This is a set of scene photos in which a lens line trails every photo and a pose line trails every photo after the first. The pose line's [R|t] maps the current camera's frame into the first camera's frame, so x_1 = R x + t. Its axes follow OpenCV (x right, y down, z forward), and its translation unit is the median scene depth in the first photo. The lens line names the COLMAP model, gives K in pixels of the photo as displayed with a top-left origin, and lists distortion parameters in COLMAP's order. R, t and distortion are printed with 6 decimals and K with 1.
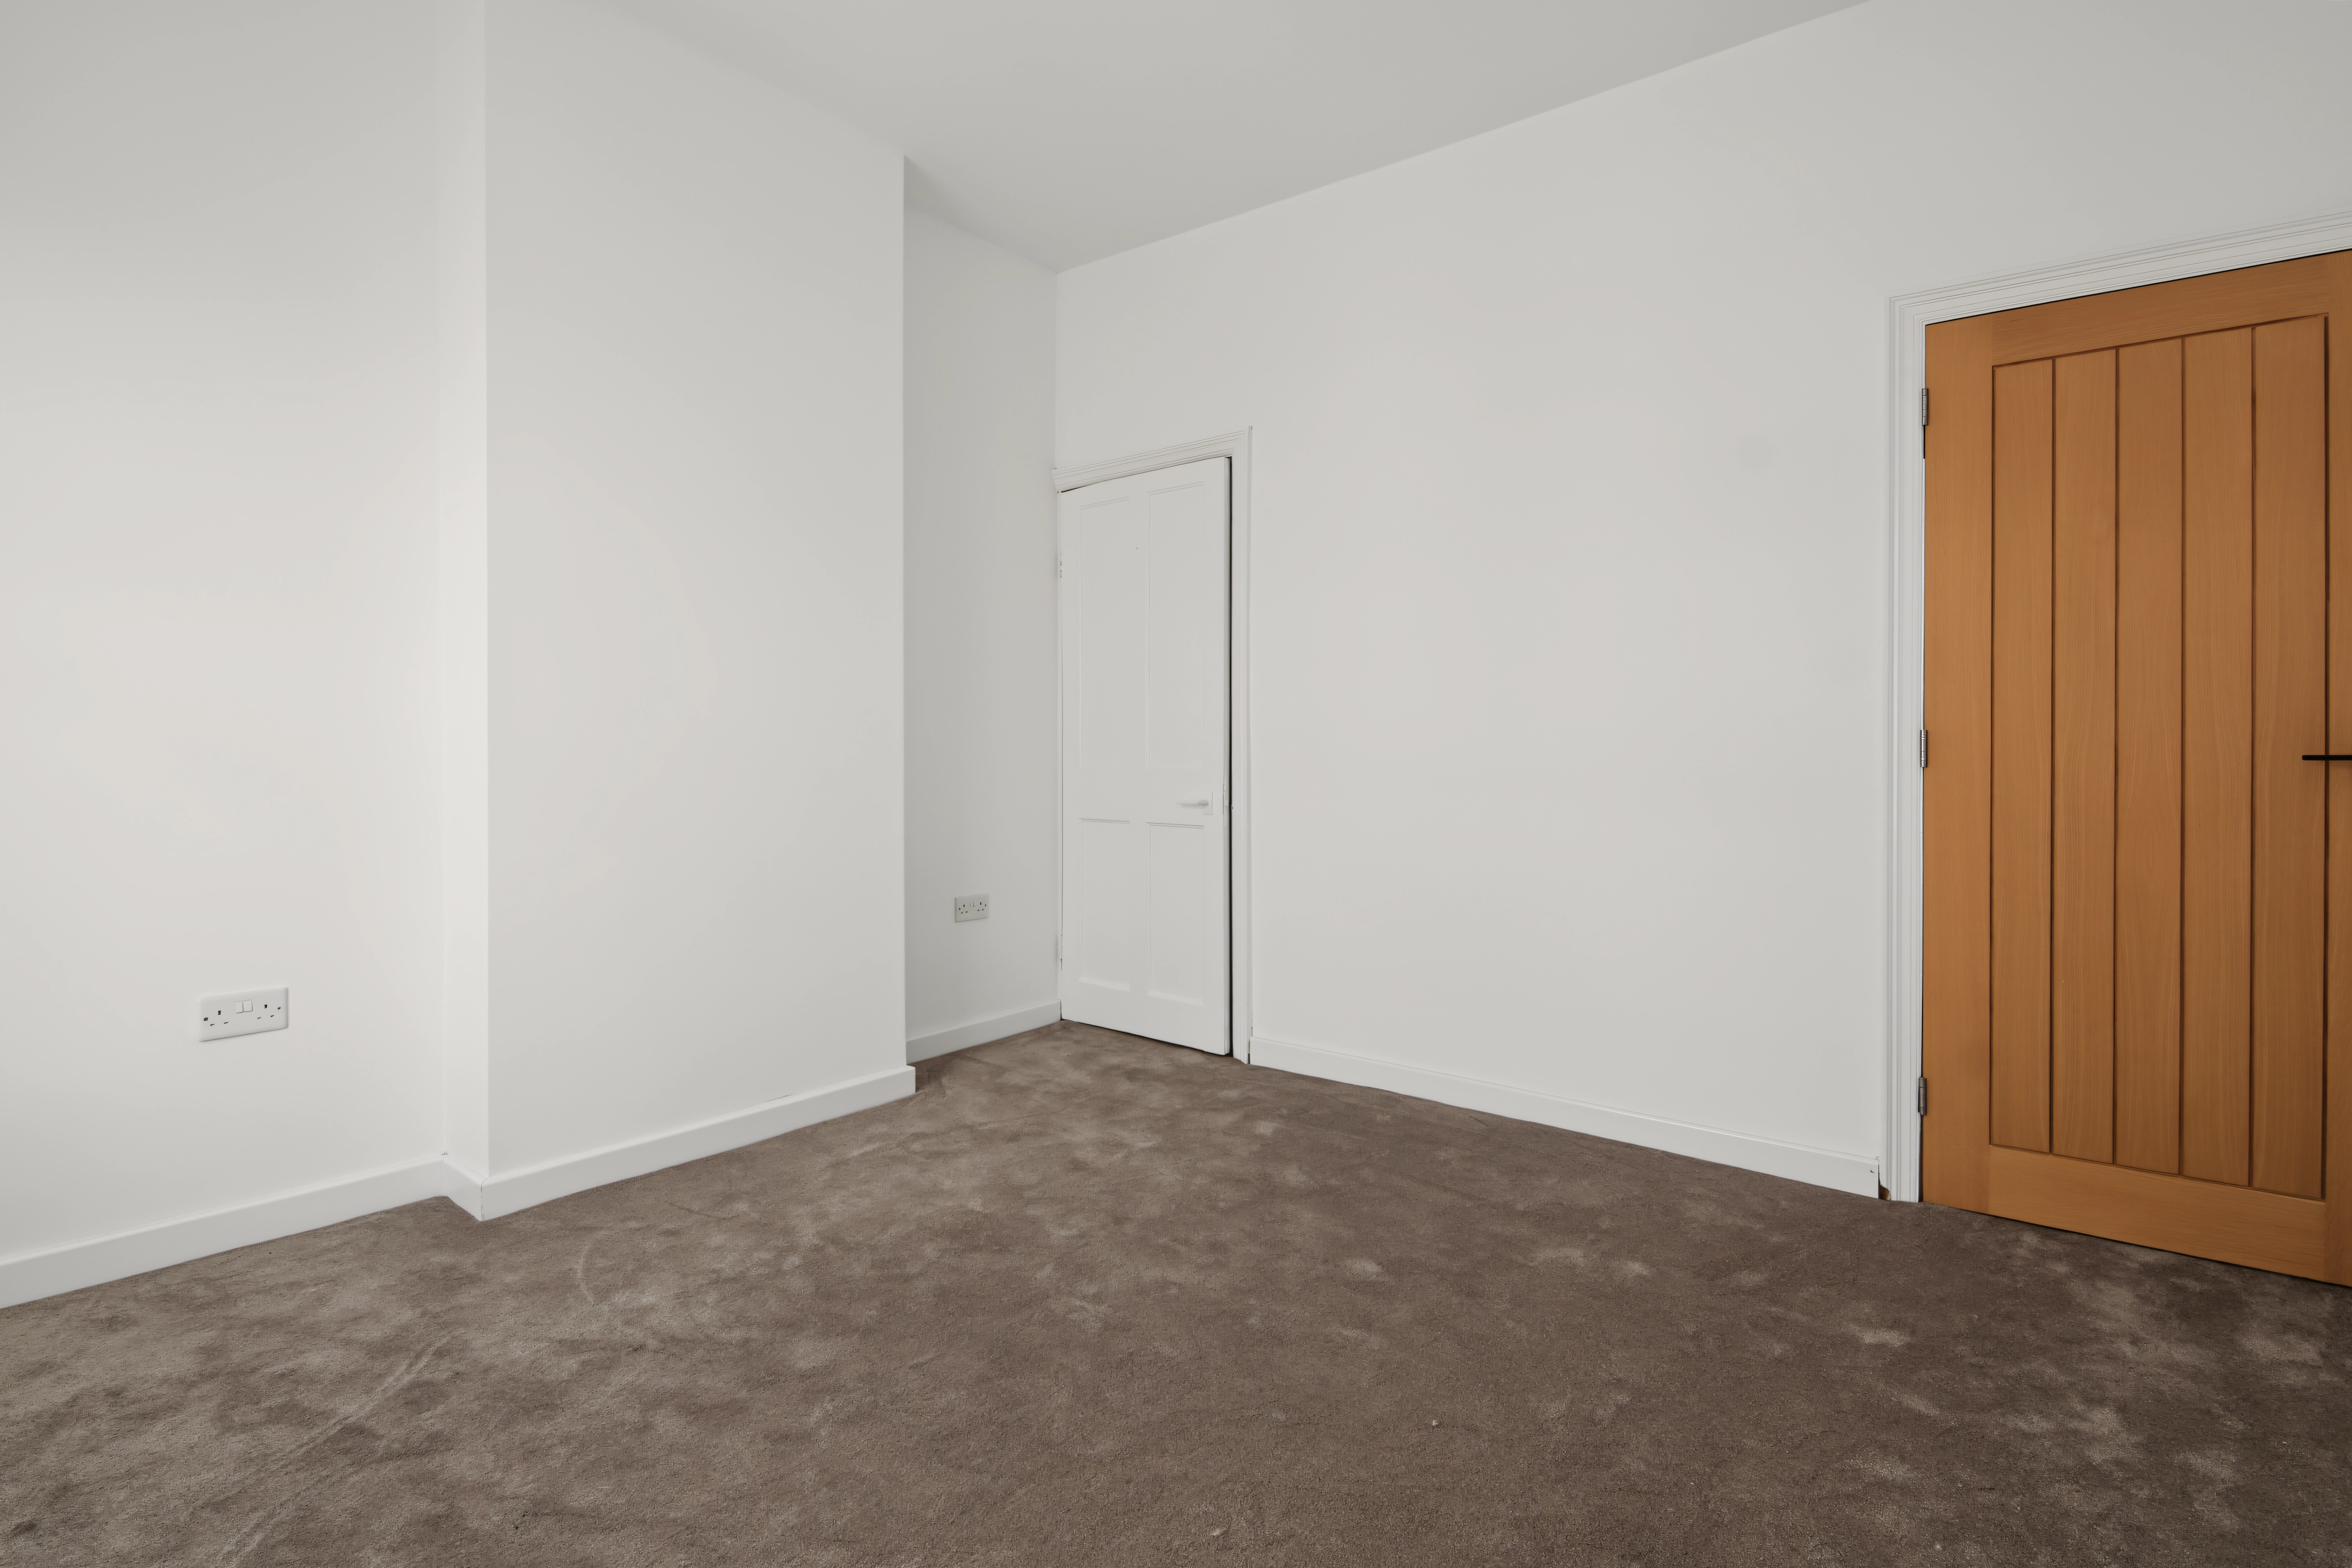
lens RADIAL K [[1135.7, 0, 1148.4], [0, 1135.7, 784.6], [0, 0, 1]] dist [0.026393, -0.016596]
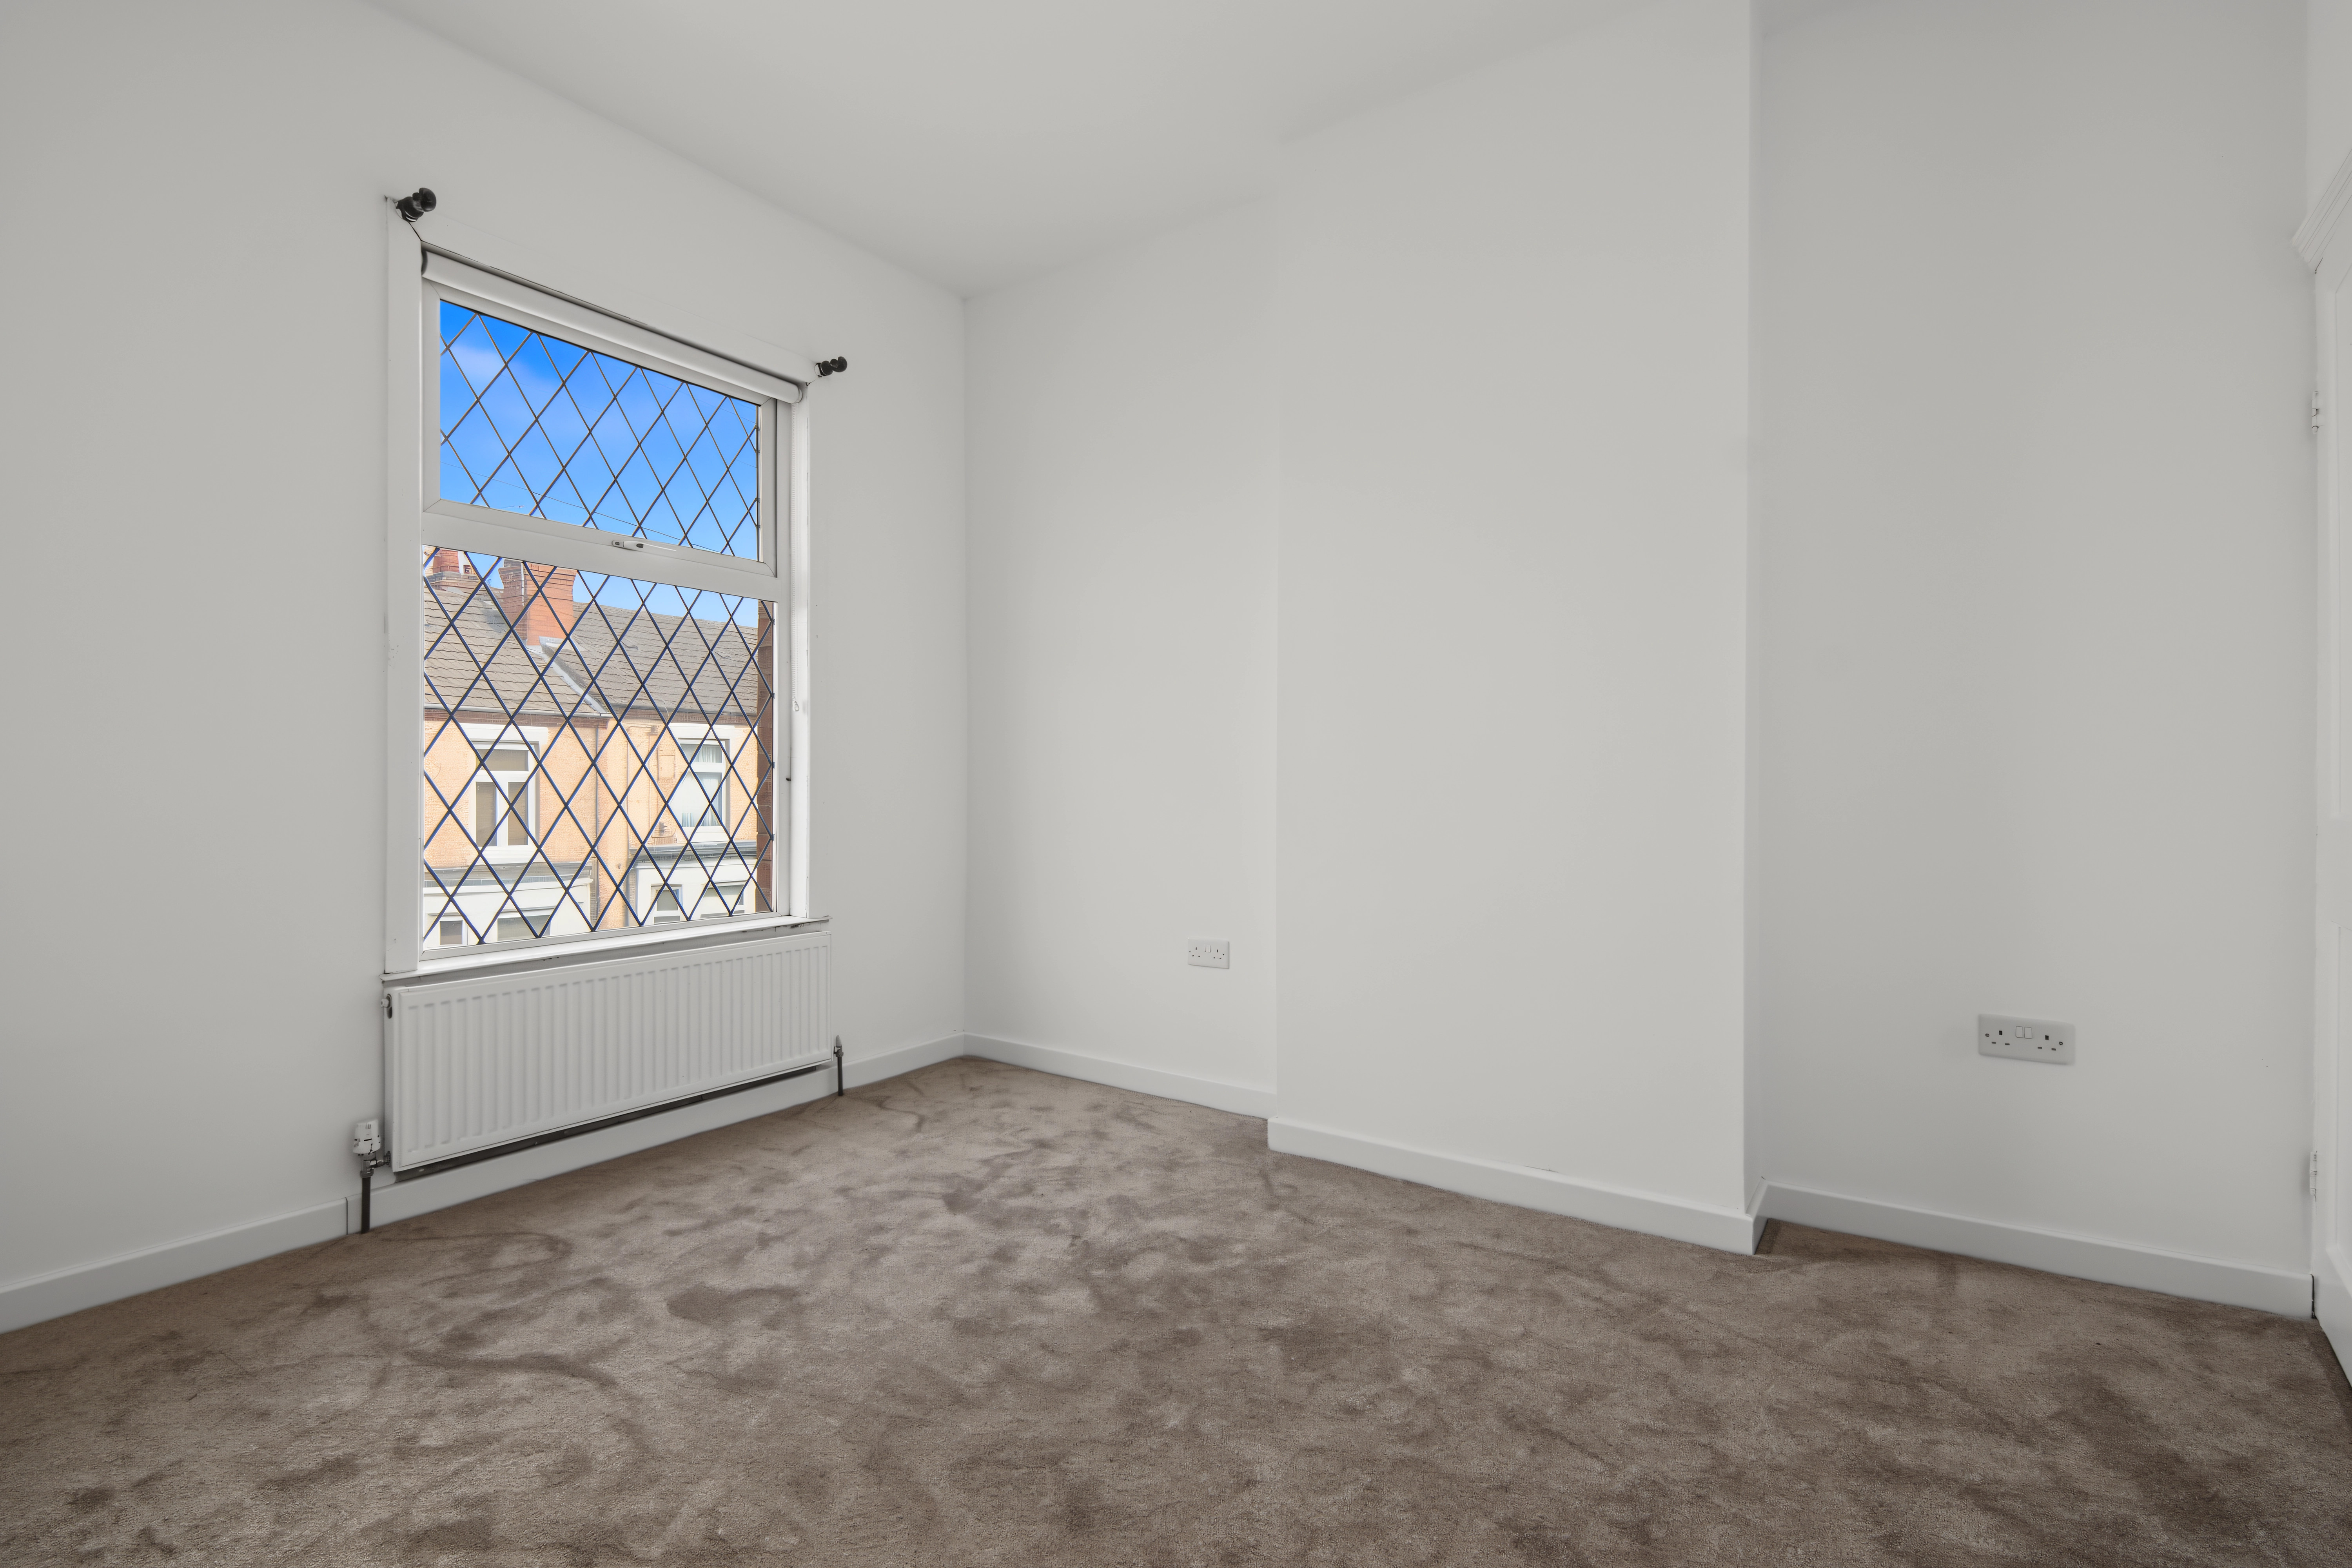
lens RADIAL K [[1135.7, 0, 1148.4], [0, 1135.7, 784.6], [0, 0, 1]] dist [0.026393, -0.016596]
pose [[0.072508, 0.008478, -0.997332, 0.697903], [-0.027952, 0.999588, 0.006465, -0.031216], [0.996976, 0.027408, 0.072715, 0.785953]]
